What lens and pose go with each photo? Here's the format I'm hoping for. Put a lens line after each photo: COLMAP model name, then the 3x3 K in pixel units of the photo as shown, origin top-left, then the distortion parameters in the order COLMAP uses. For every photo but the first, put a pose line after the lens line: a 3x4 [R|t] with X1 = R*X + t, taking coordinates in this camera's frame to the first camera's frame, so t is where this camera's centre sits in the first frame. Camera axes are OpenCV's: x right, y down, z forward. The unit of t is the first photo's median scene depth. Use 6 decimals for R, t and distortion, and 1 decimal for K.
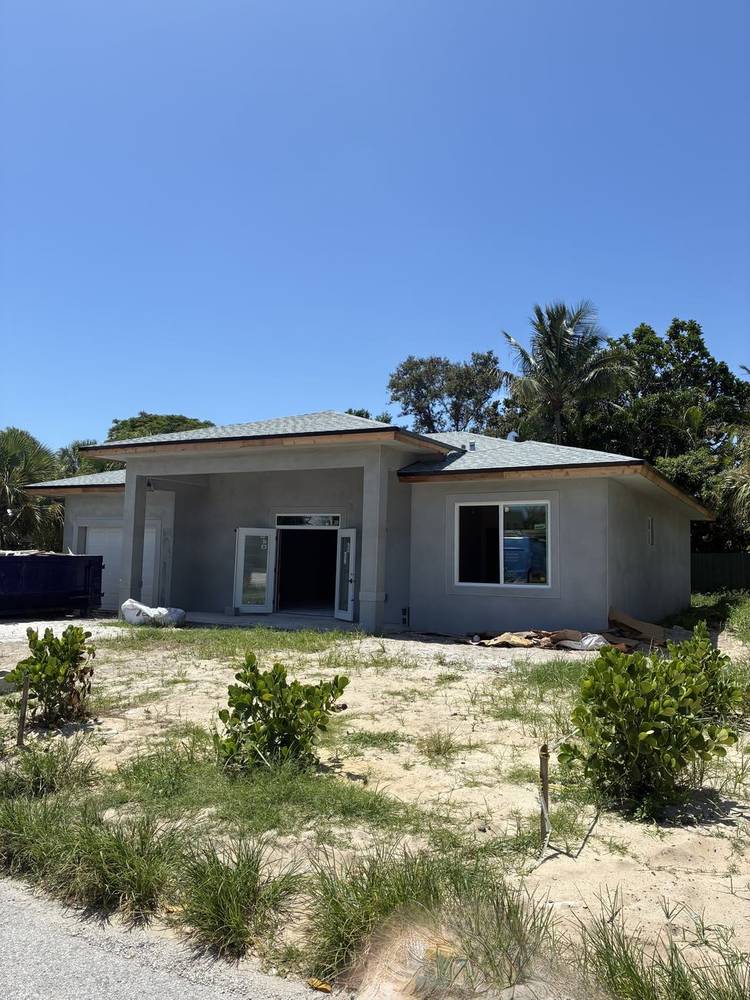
lens RADIAL K [[756.2, 0, 376.0], [0, 756.2, 496.3], [0, 0, 1]] dist [0.058454, -0.082012]
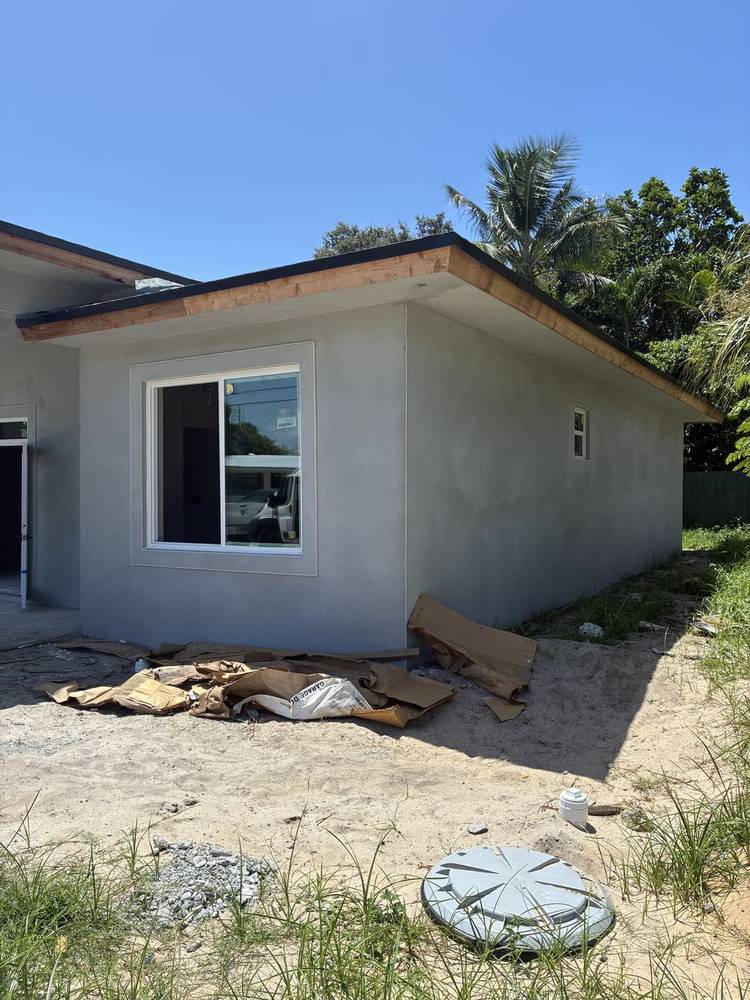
lens RADIAL K [[756.2, 0, 376.0], [0, 756.2, 496.3], [0, 0, 1]] dist [0.058454, -0.082012]
pose [[0.998705, -0.020210, -0.046695, 0.174119], [0.024607, 0.995117, 0.095584, 0.025003], [0.044535, -0.096609, 0.994326, 0.321413]]
